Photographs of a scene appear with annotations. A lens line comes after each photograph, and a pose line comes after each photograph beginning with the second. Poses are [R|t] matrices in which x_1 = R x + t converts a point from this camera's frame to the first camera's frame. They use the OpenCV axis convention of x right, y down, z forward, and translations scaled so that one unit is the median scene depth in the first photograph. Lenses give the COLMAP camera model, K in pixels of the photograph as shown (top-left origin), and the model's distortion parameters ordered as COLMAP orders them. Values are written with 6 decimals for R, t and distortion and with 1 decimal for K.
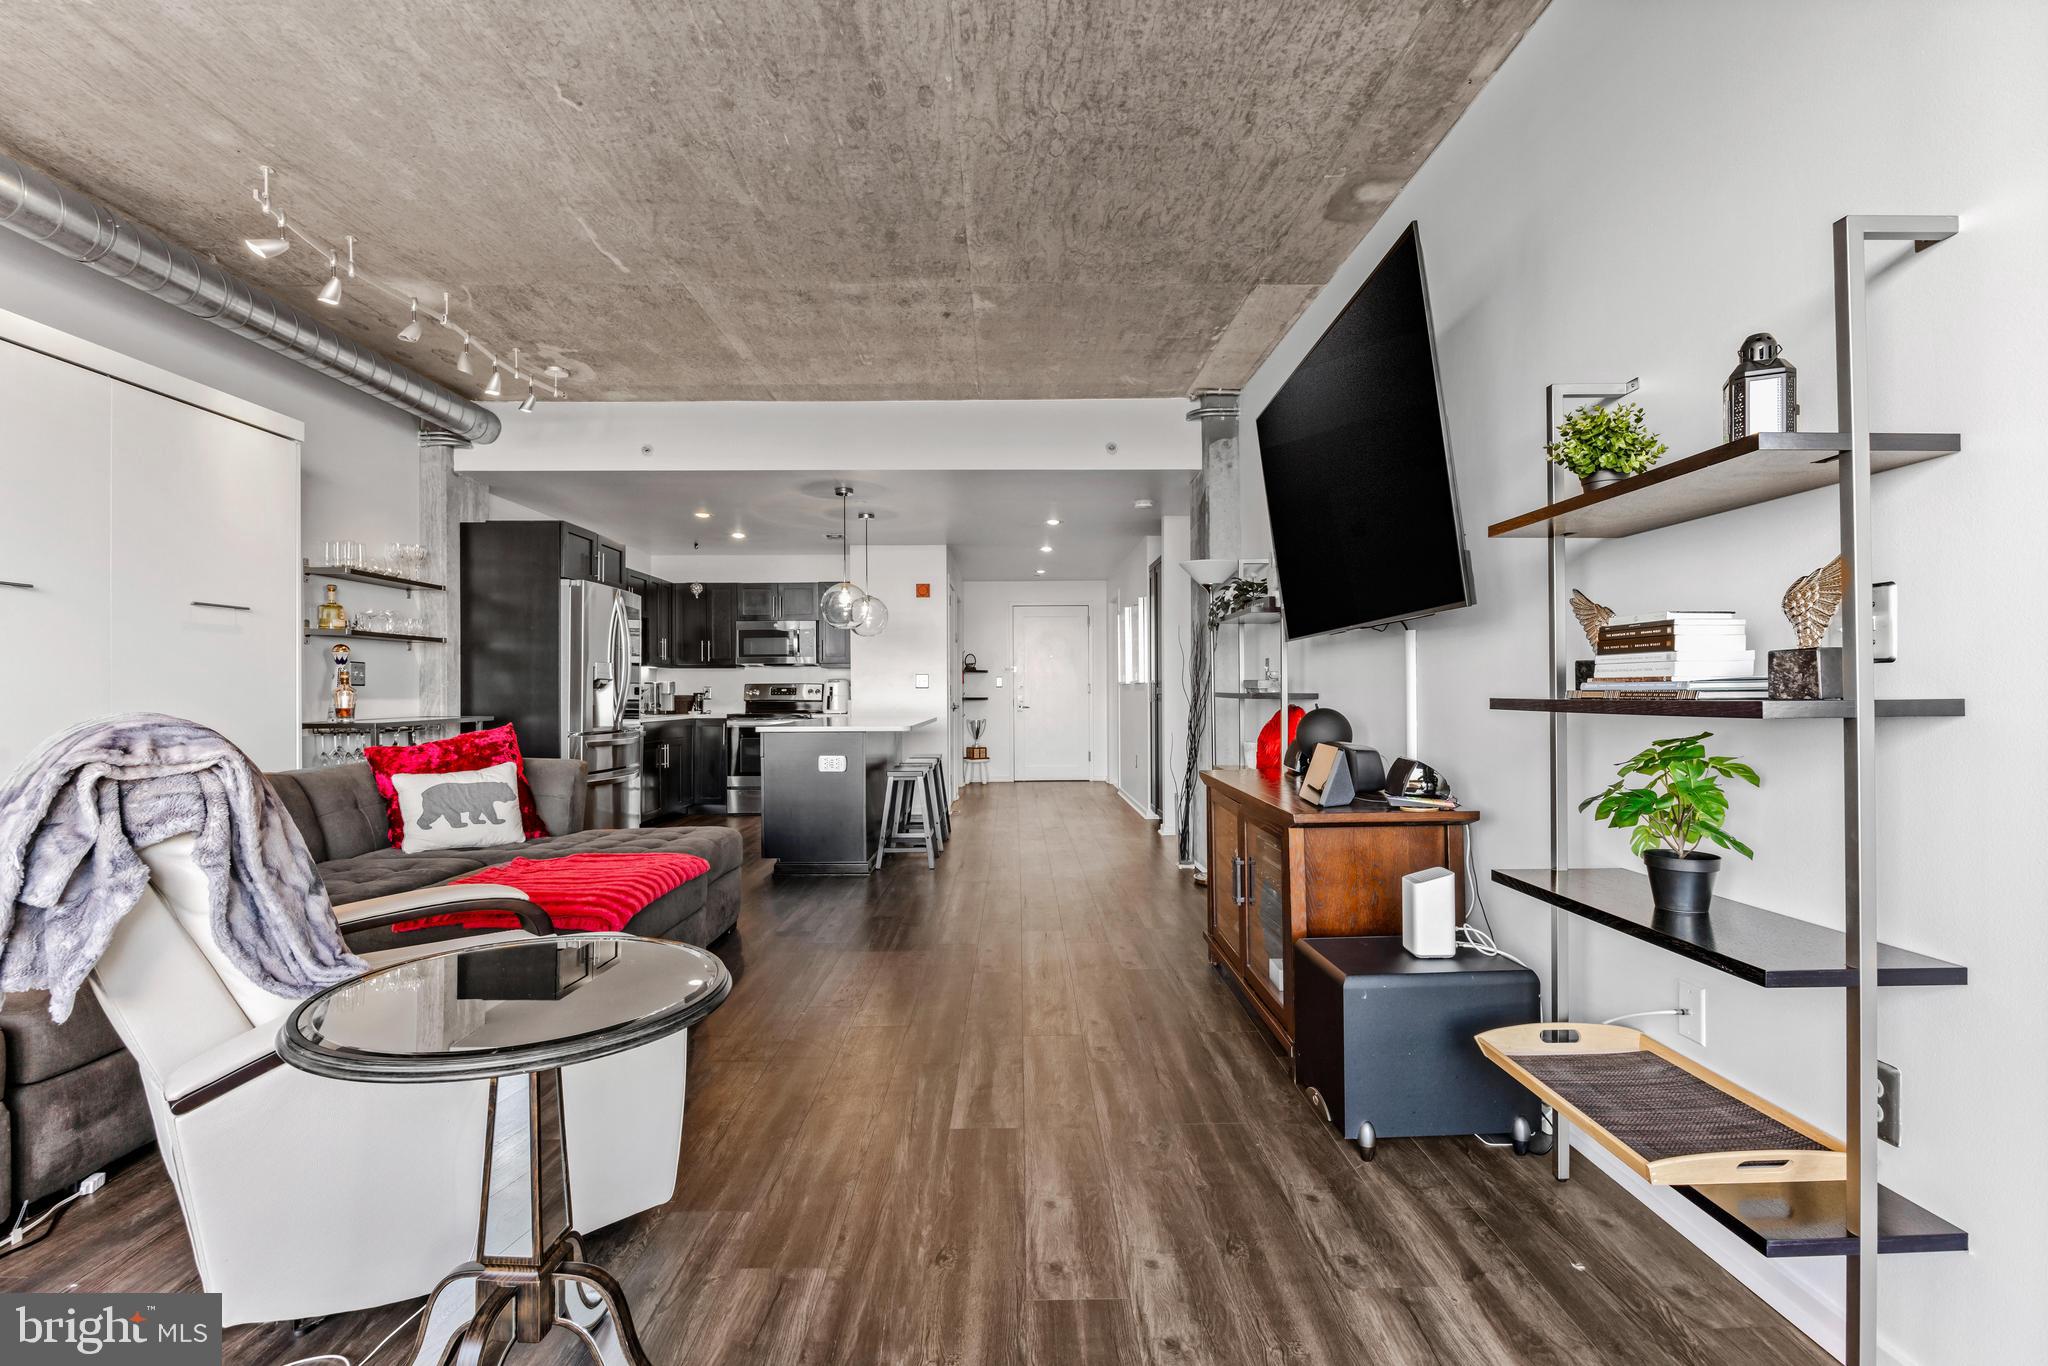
lens RADIAL K [[927.5, 0, 1023.6], [0, 927.5, 690.8], [0, 0, 1]] dist [-0.013800, 0.001034]
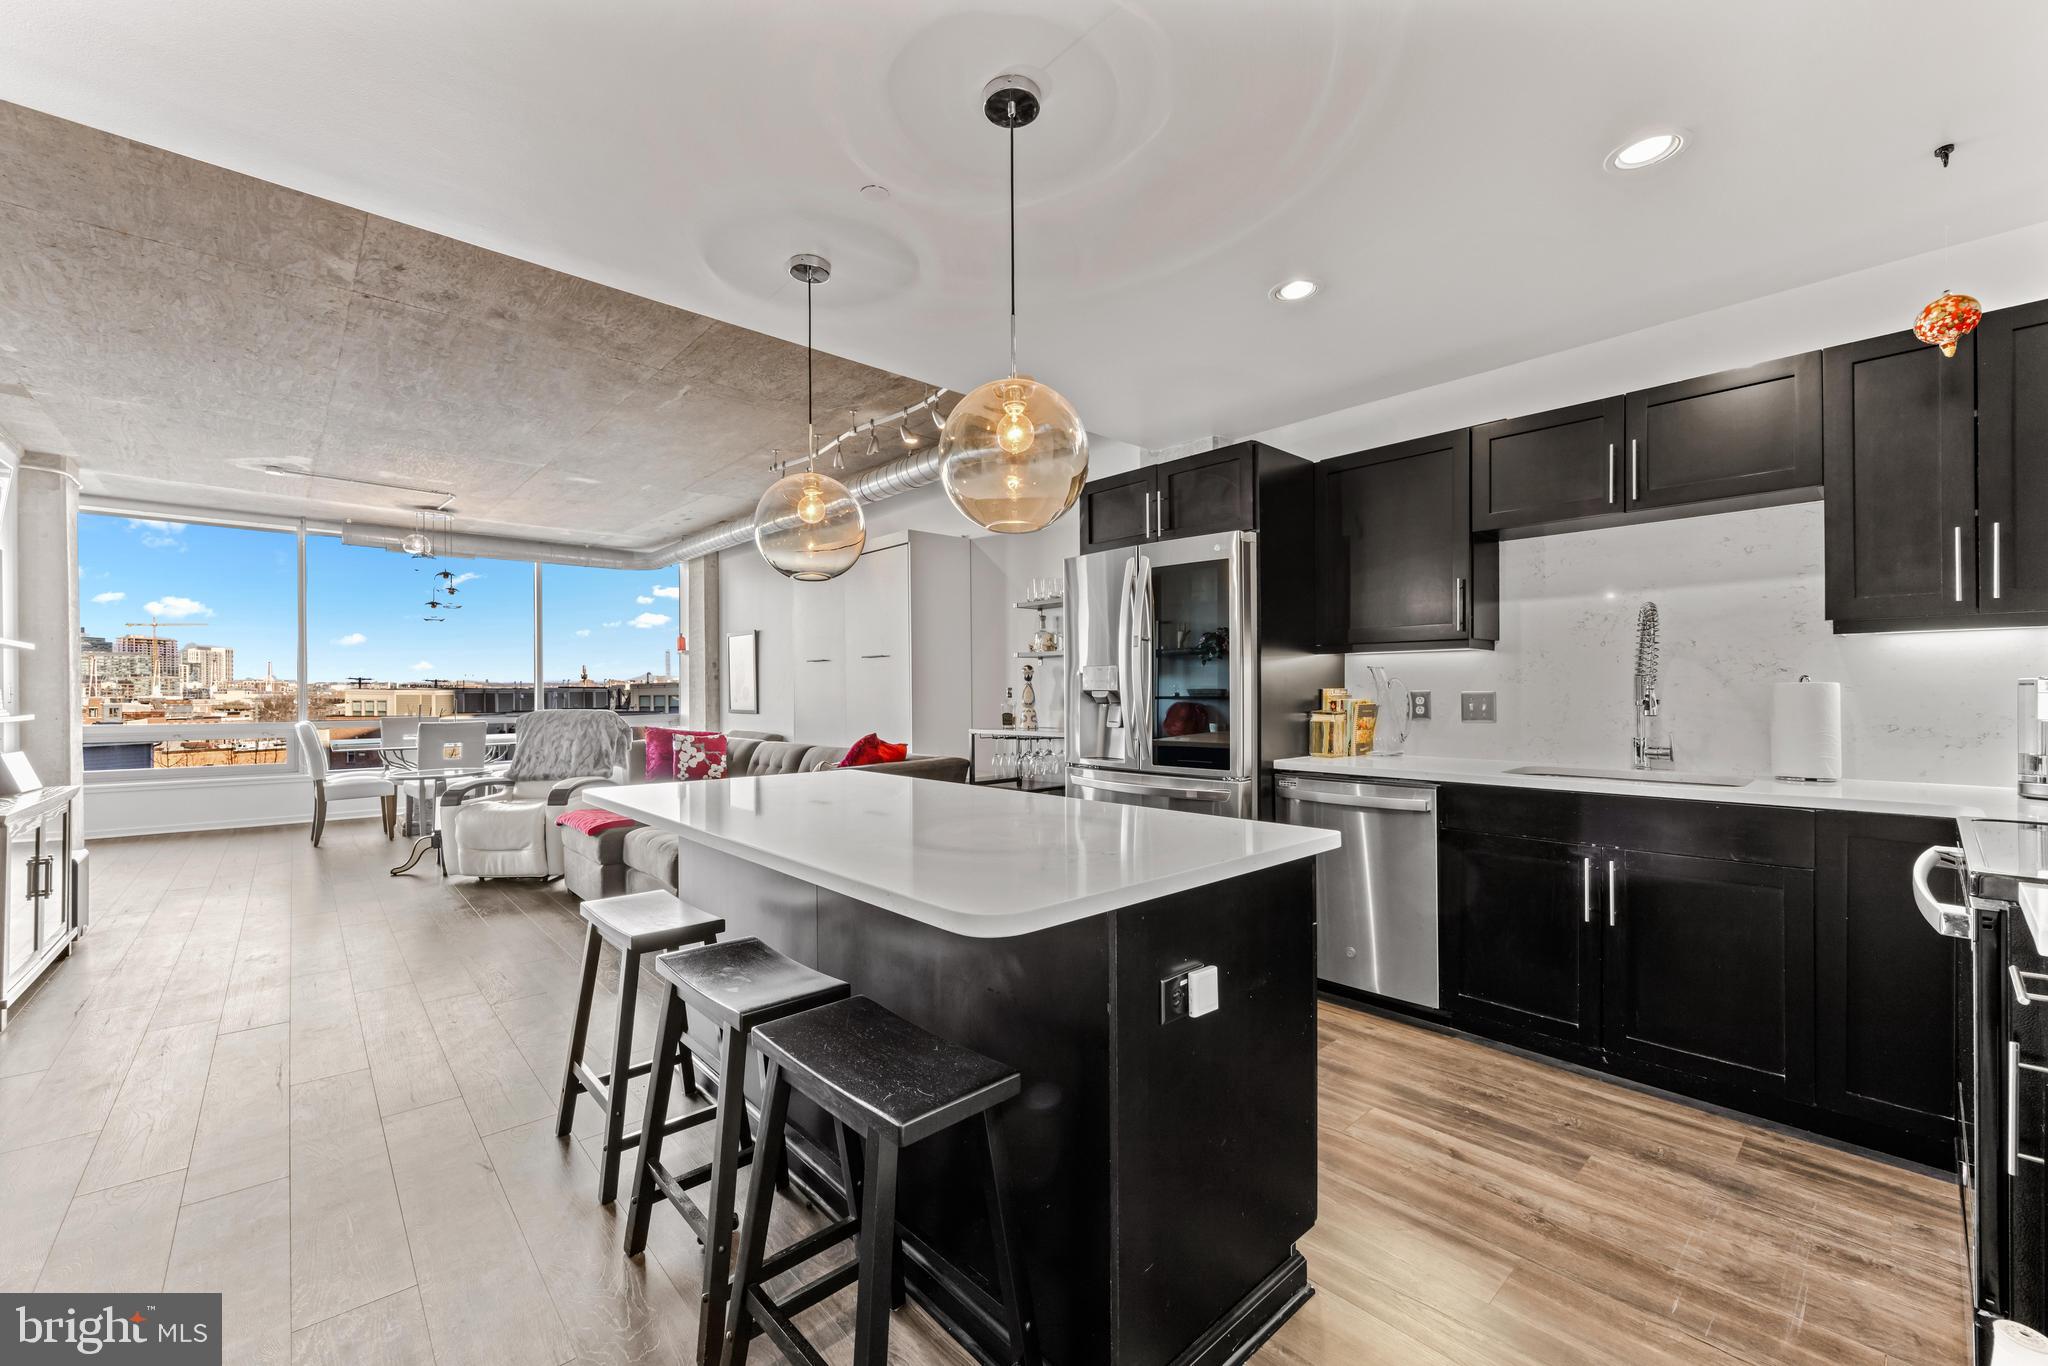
lens RADIAL K [[822.4, 0, 1016.0], [0, 822.4, 695.9], [0, 0, 1]] dist [-0.002239, -0.000066]
pose [[-0.754045, 0.009613, -0.656752, -0.010773], [0.008726, 0.999951, 0.004618, -0.014483], [0.656765, -0.002248, -0.754092, 1.731023]]
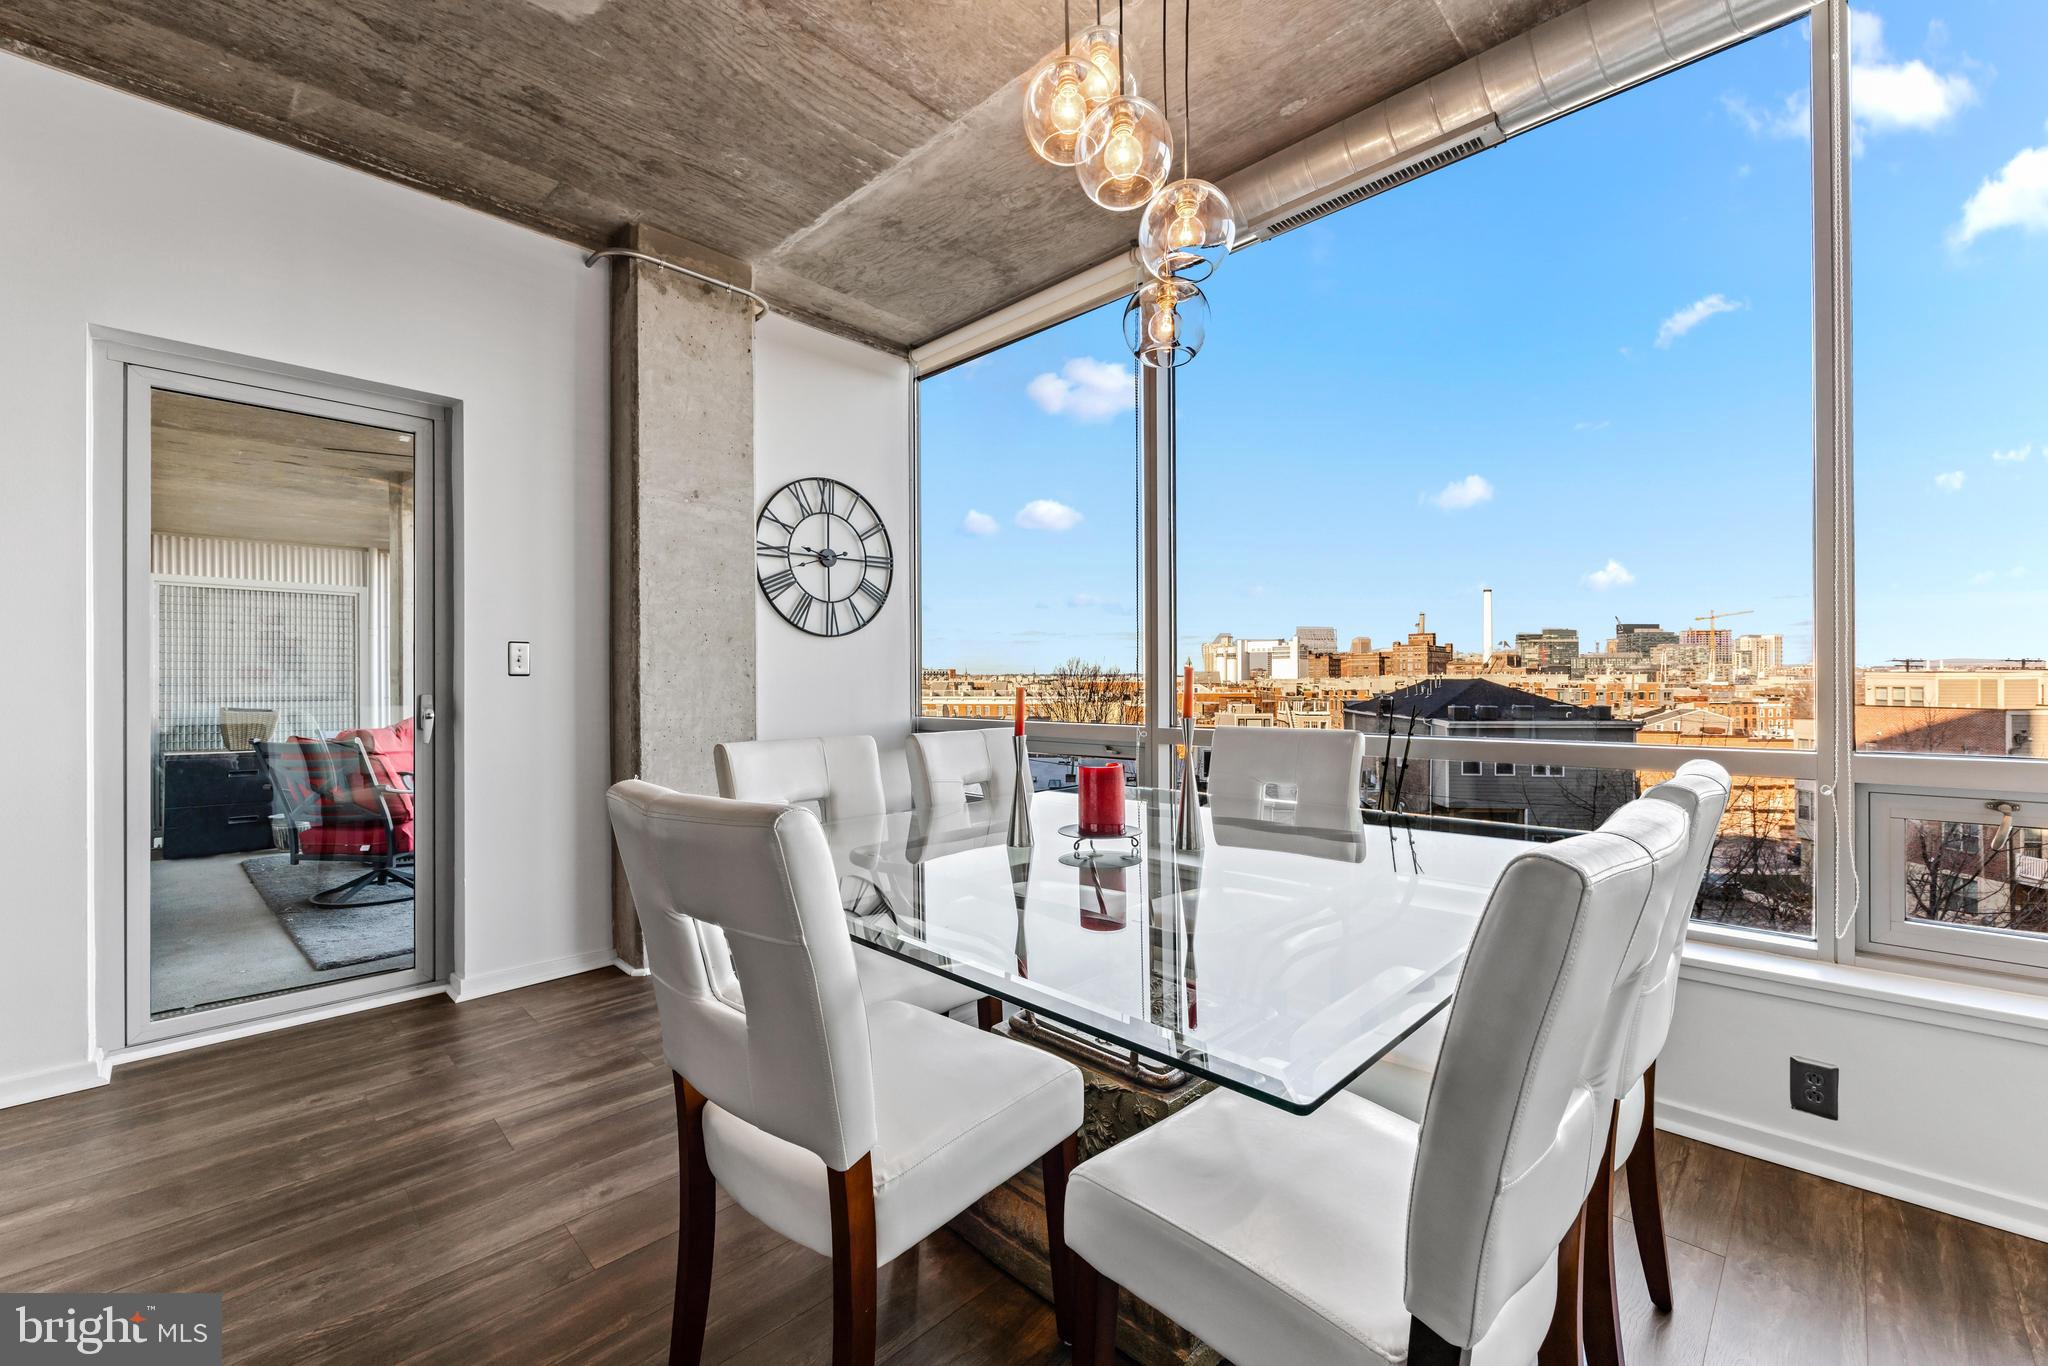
lens RADIAL K [[822.4, 0, 1021.5], [0, 822.4, 690.7], [0, 0, 1]] dist [-0.002239, -0.000066]
pose [[-0.701932, 0.002113, 0.712241, -0.439492], [0.005227, 0.999984, 0.002184, 0.001883], [-0.712225, 0.005255, -0.701932, 0.152970]]
